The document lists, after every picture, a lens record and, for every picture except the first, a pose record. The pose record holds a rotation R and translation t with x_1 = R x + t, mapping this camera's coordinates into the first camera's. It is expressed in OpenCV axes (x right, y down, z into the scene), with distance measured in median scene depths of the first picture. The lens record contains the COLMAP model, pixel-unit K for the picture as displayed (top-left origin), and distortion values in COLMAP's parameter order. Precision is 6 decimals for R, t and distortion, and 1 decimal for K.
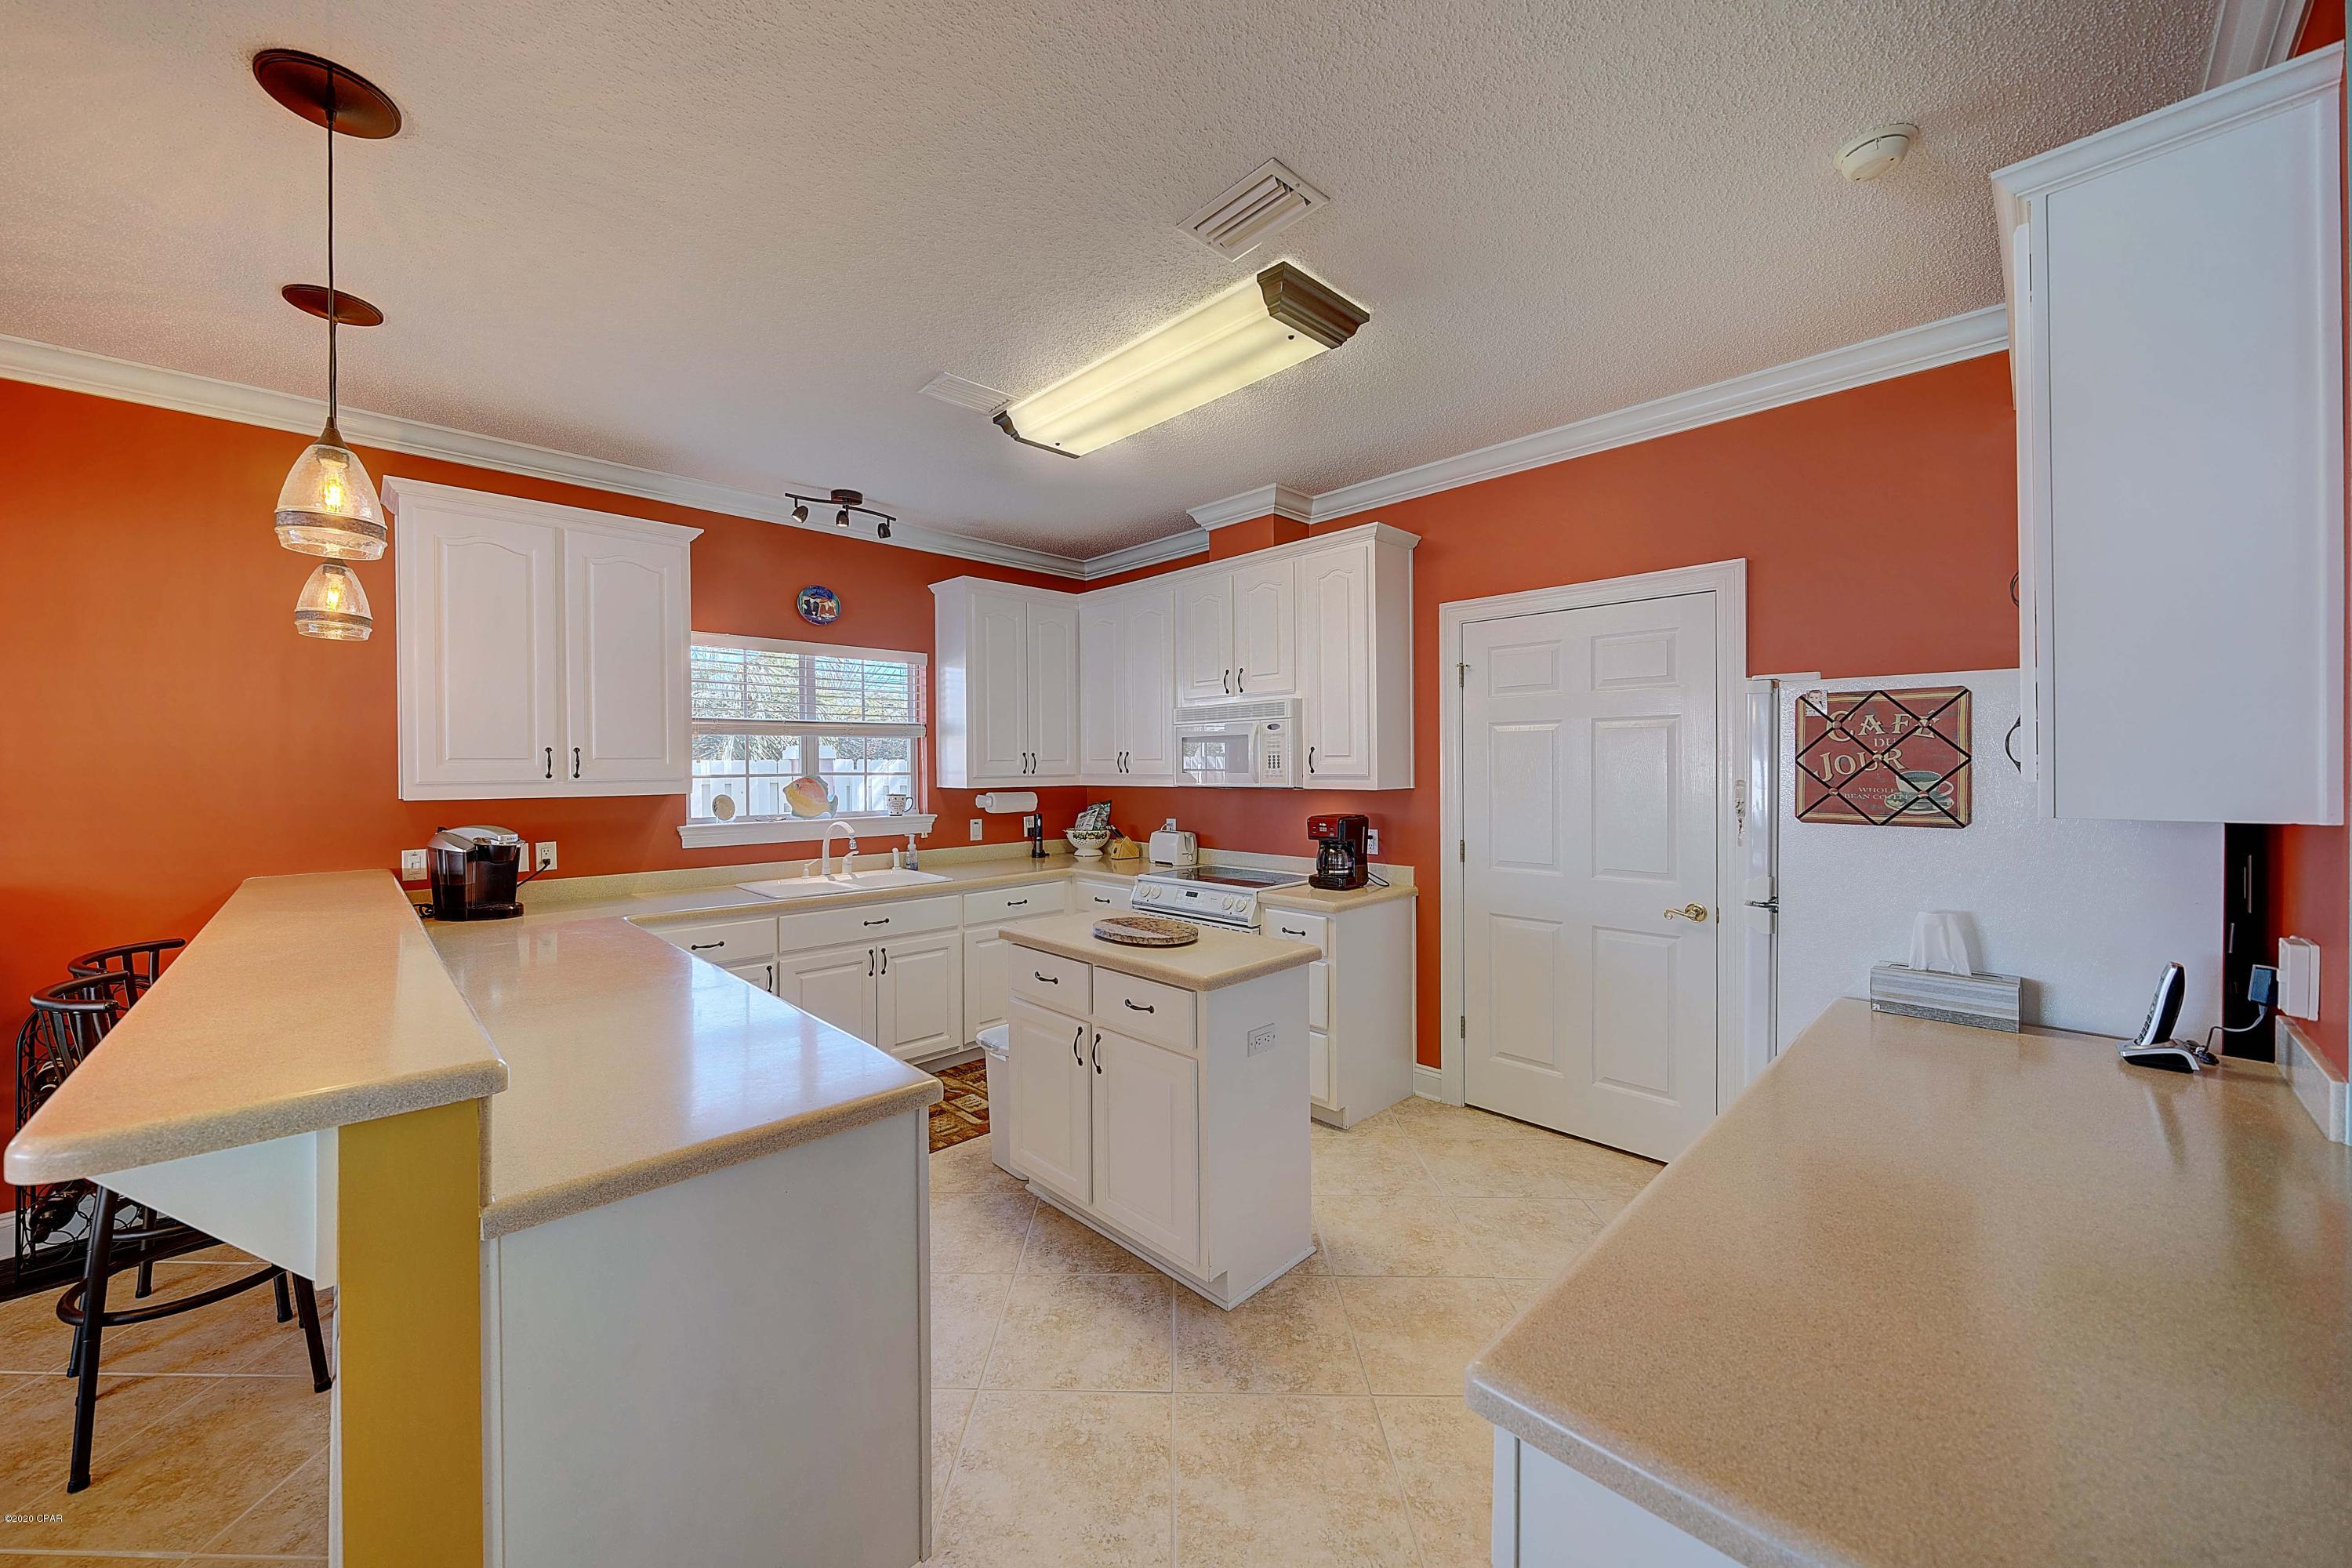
lens RADIAL K [[844.3, 0, 1153.5], [0, 844.3, 771.2], [0, 0, 1]] dist [-0.007871, -0.000162]
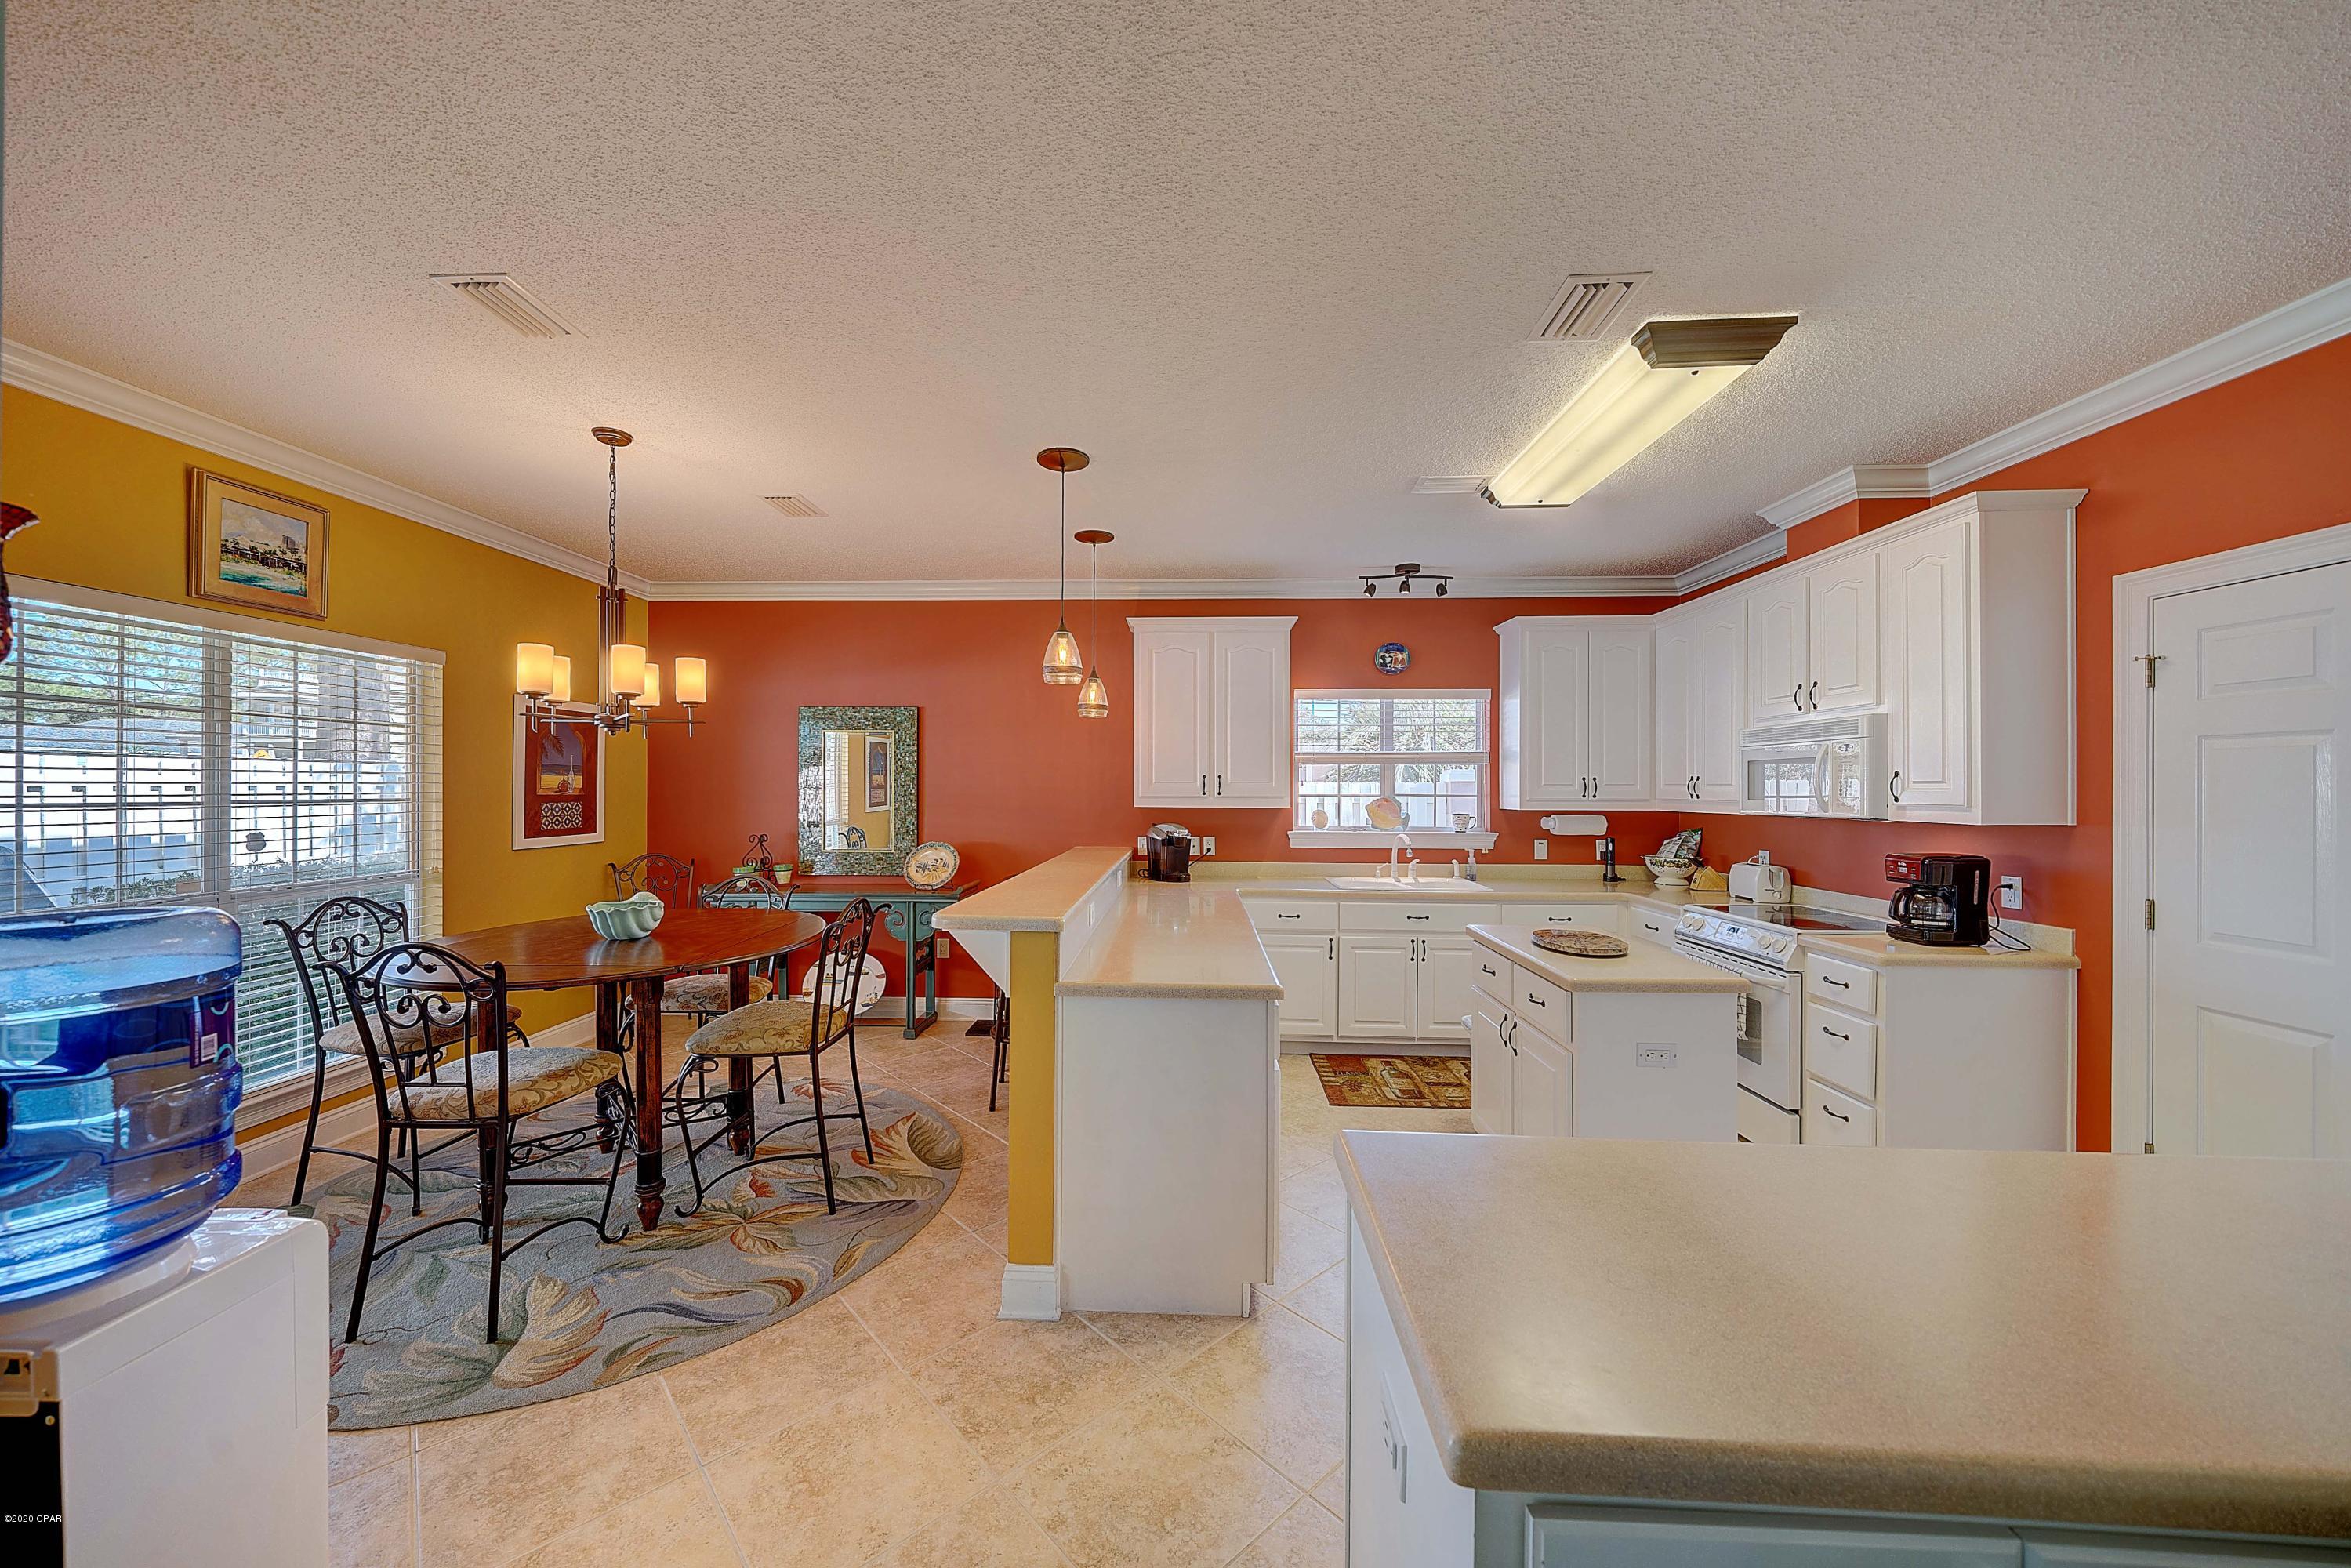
lens RADIAL K [[837.8, 0, 1157.7], [0, 837.8, 785.0], [0, 0, 1]] dist [0.000049, -0.000030]
pose [[0.689628, 0.005710, -0.724142, 0.275674], [-0.012313, 0.999917, -0.003842, -0.002578], [0.724060, 0.011566, 0.689640, -0.101246]]
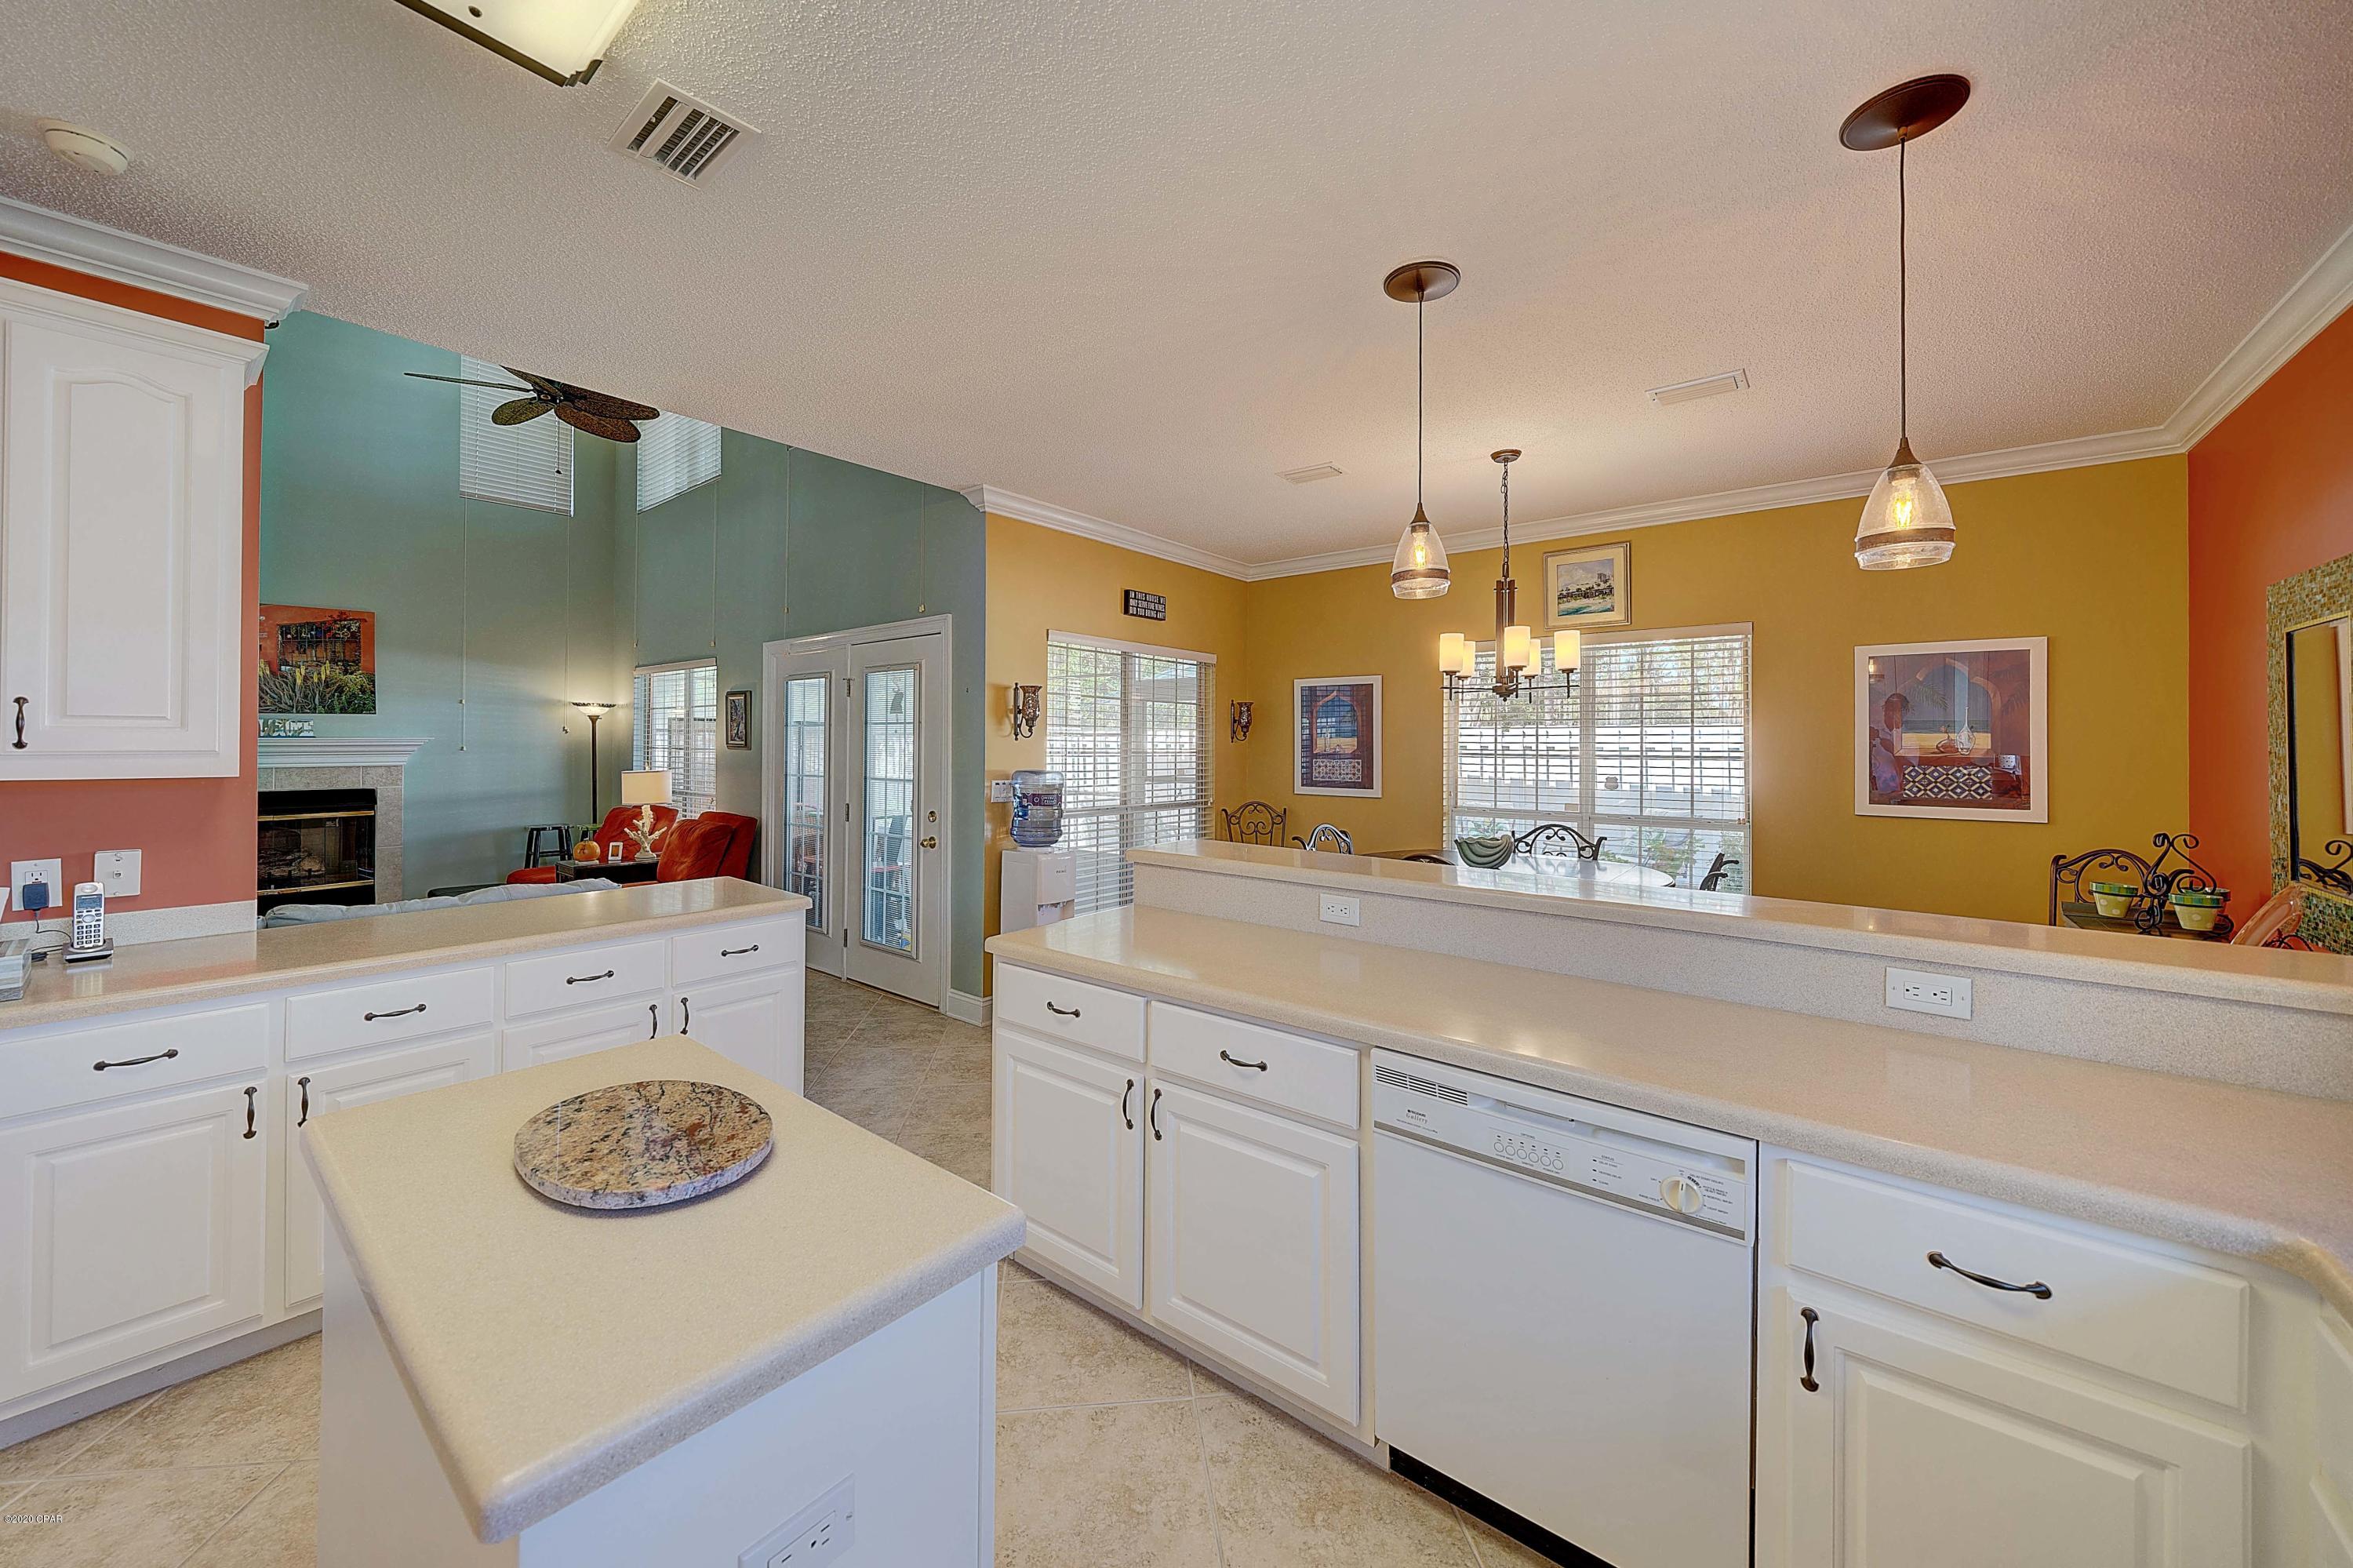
lens RADIAL K [[856.0, 0, 1165.7], [0, 856.0, 739.7], [0, 0, 1]] dist [0.000431, 0.000020]
pose [[-0.991748, 0.000345, -0.128204, -0.143145], [-0.000330, 0.999986, 0.005244, -0.007733], [0.128204, 0.005243, -0.991734, 0.990546]]
